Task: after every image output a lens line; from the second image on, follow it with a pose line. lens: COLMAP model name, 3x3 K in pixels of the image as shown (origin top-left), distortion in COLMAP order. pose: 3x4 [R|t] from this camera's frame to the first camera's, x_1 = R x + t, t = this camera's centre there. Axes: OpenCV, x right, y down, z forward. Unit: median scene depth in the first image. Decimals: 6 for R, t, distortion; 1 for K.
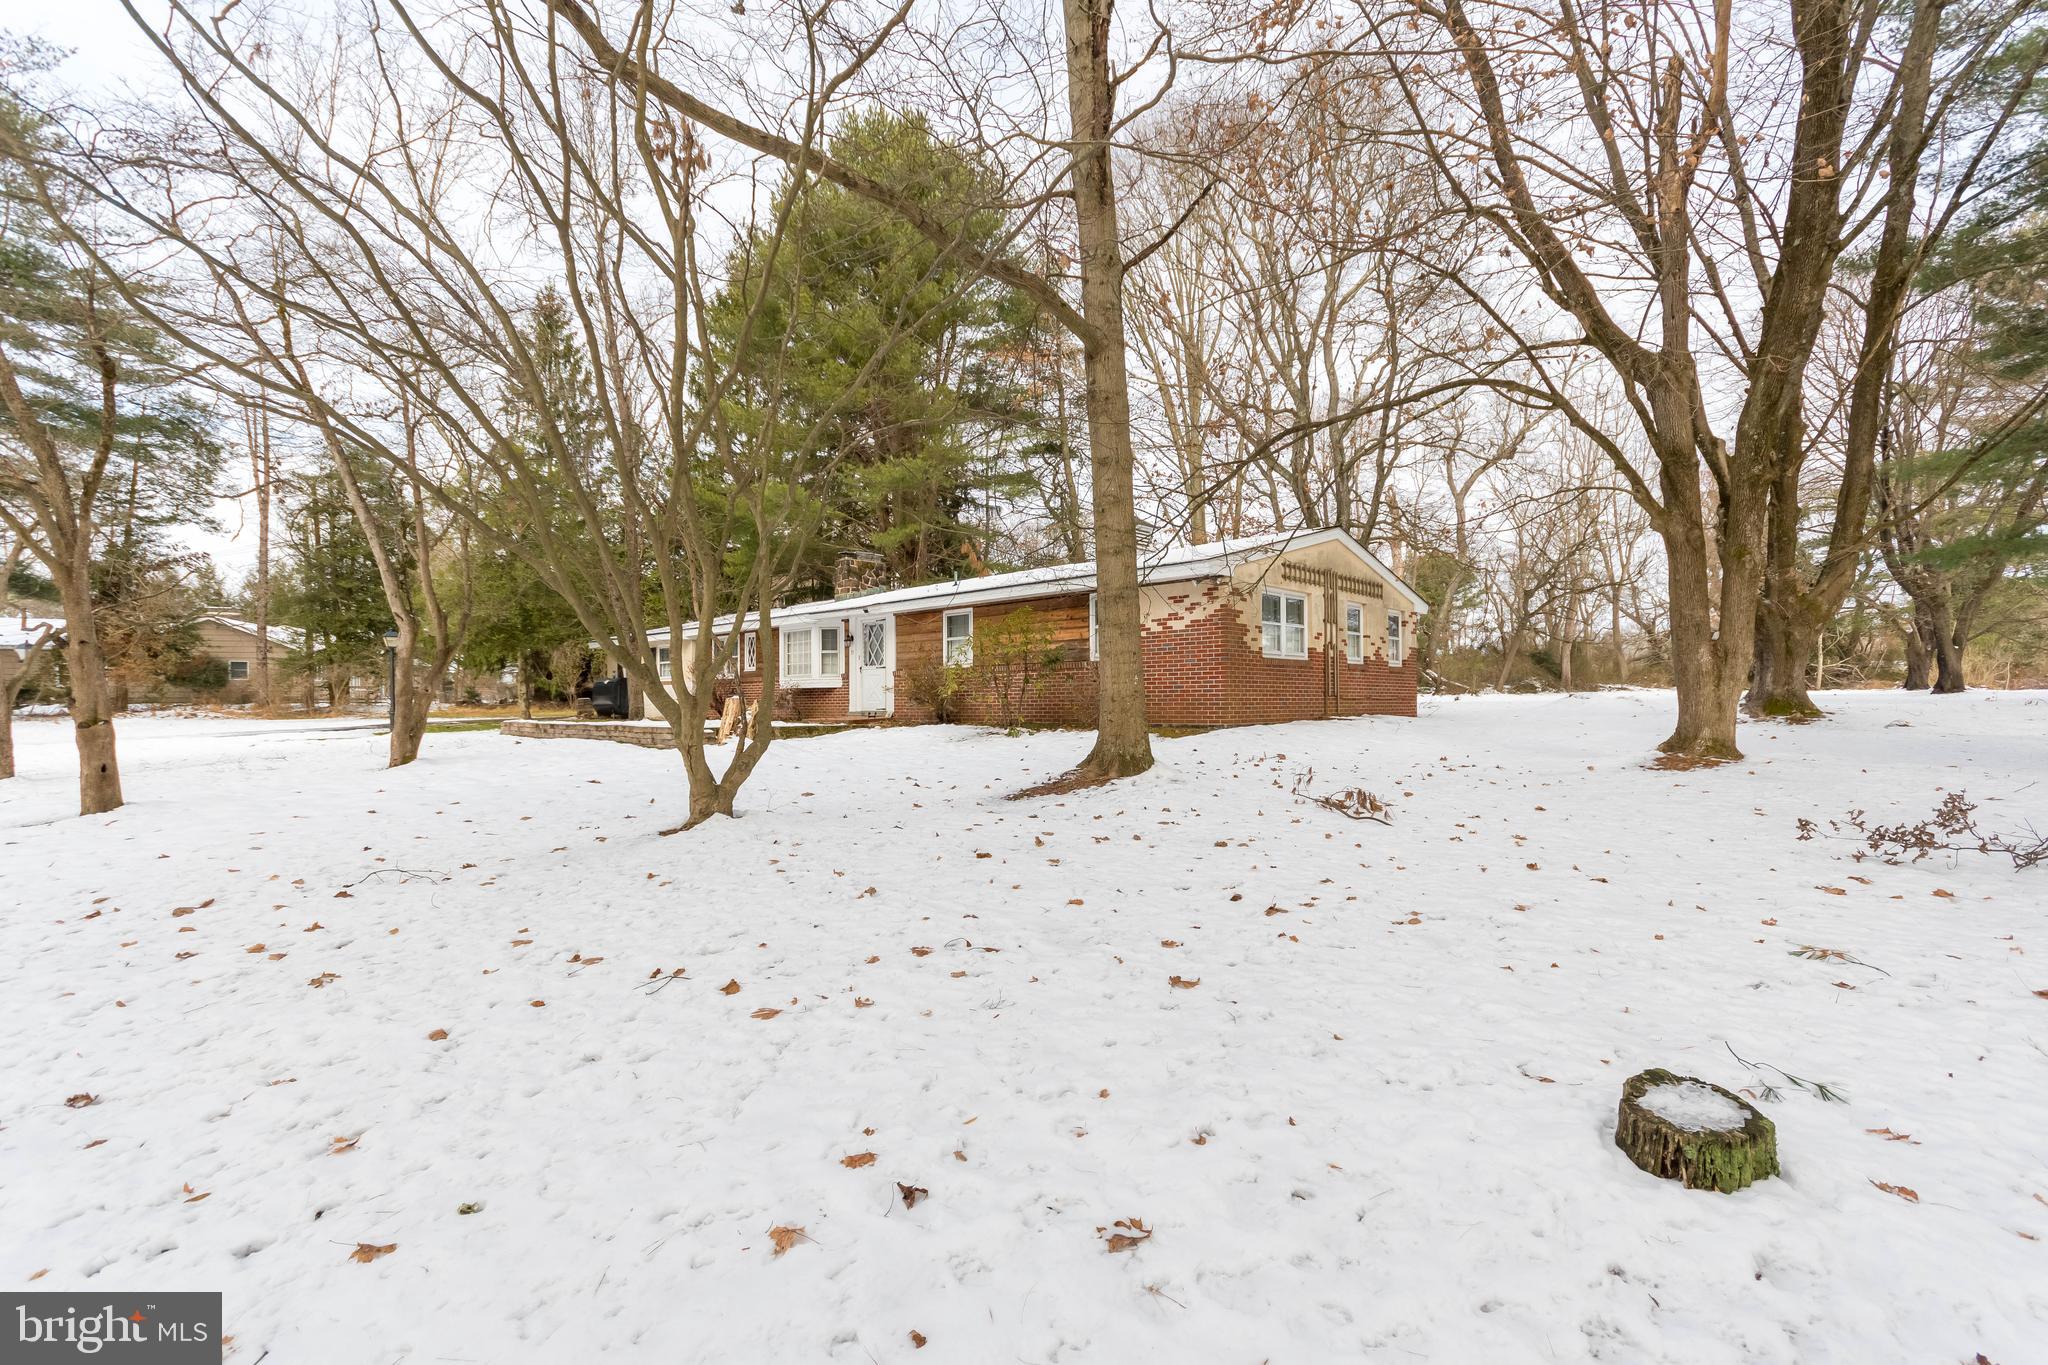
lens RADIAL K [[900.1, 0, 995.5], [0, 900.1, 686.8], [0, 0, 1]] dist [0.000565, 0.000130]
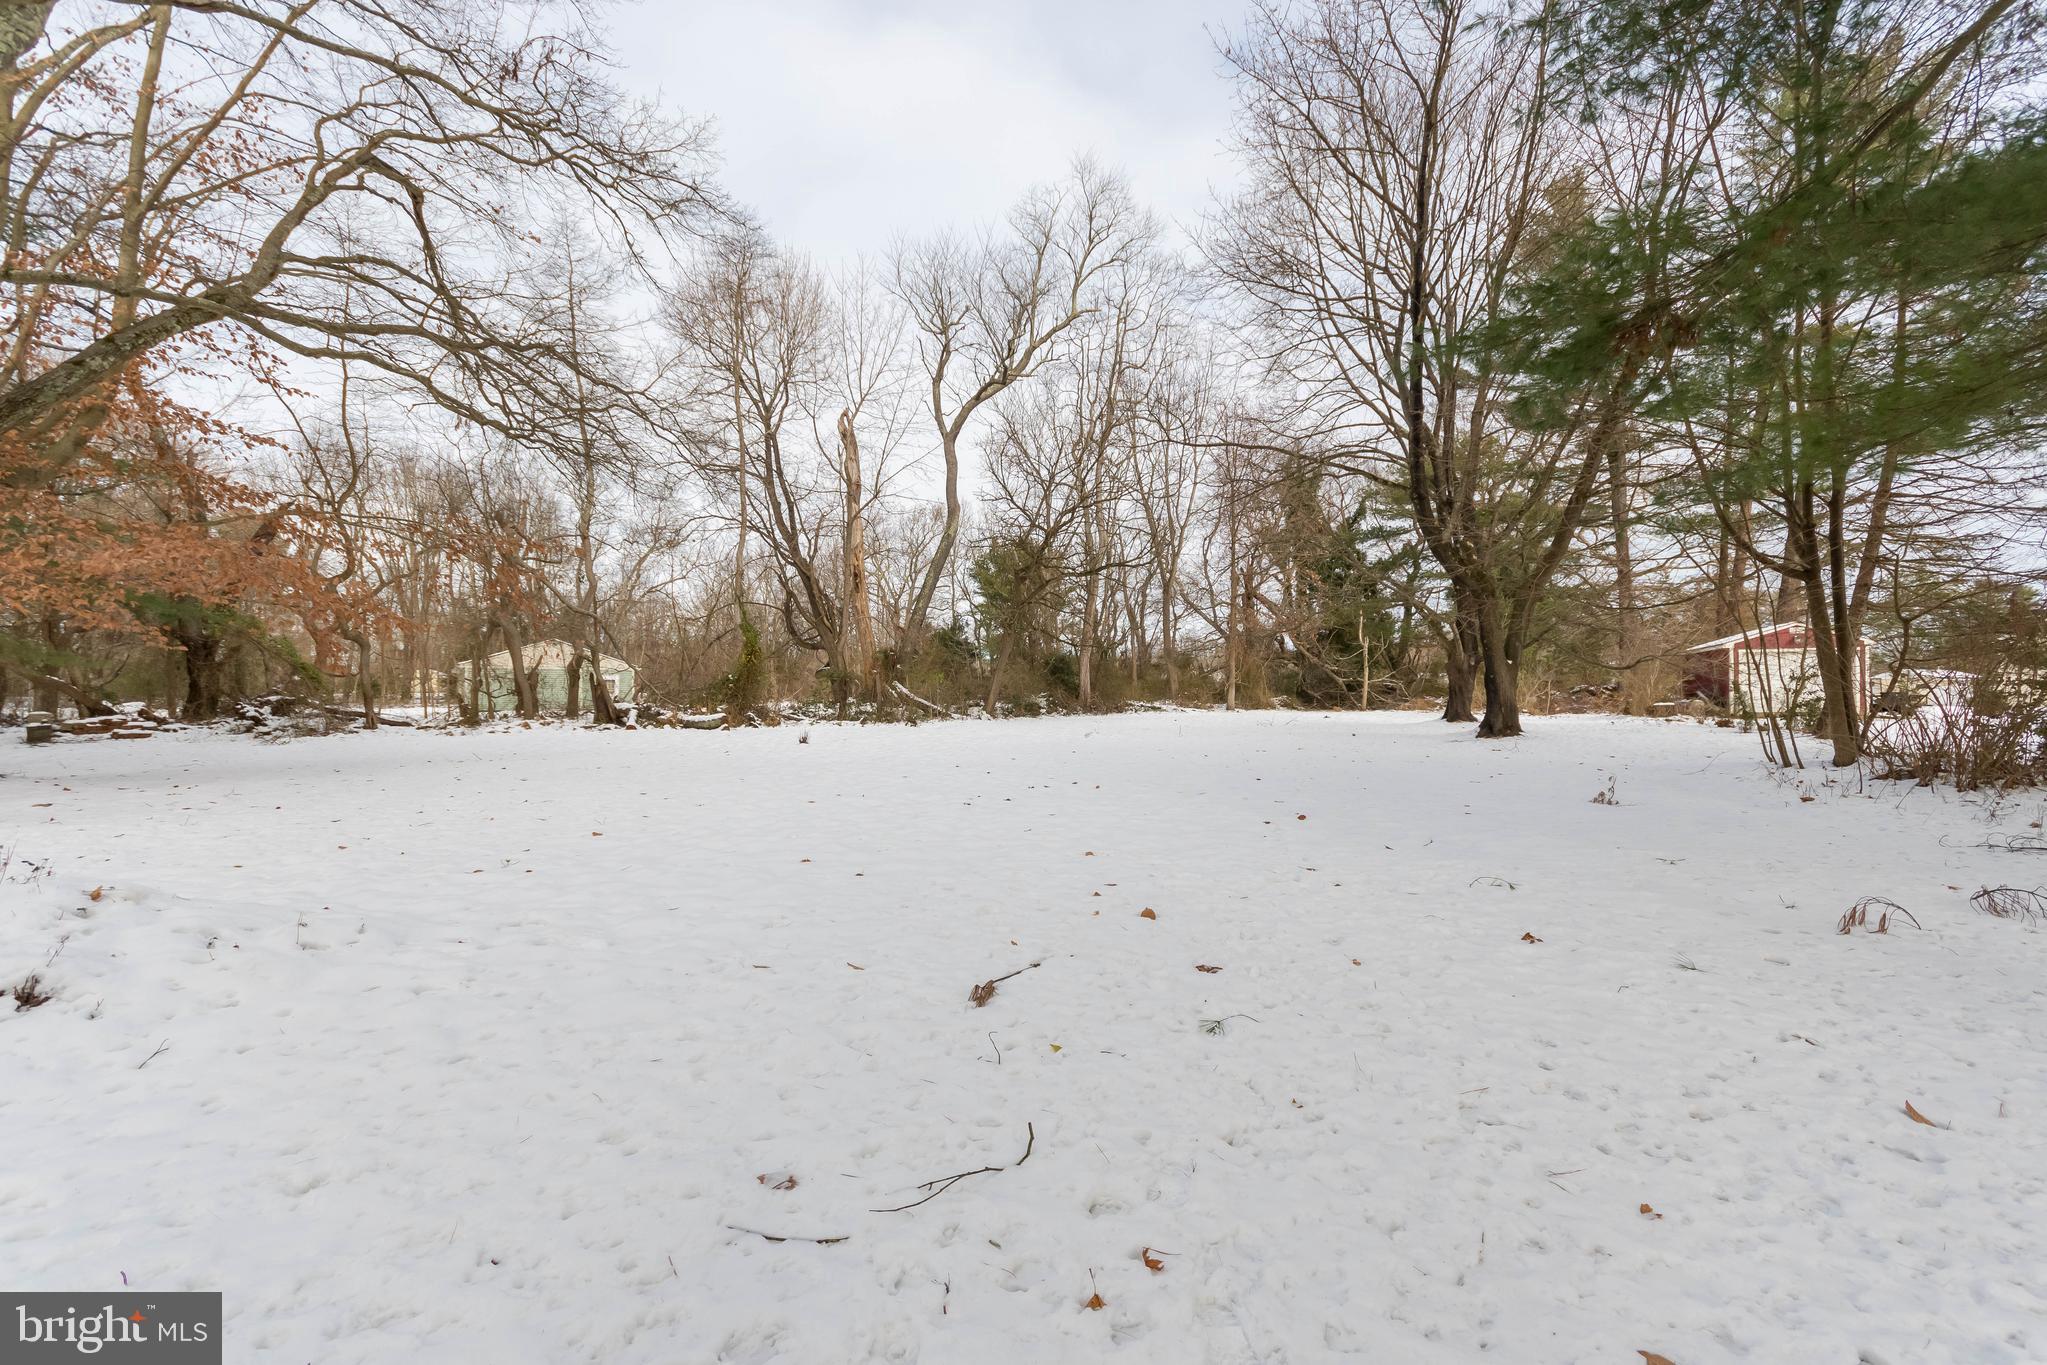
lens RADIAL K [[899.7, 0, 995.0], [0, 899.7, 686.8], [0, 0, 1]] dist [0.000565, 0.000130]
pose [[0.948623, 0.003072, 0.316394, 0.328255], [-0.002097, 0.999992, -0.003422, -0.013776], [-0.316402, 0.002582, 0.948622, 0.321352]]
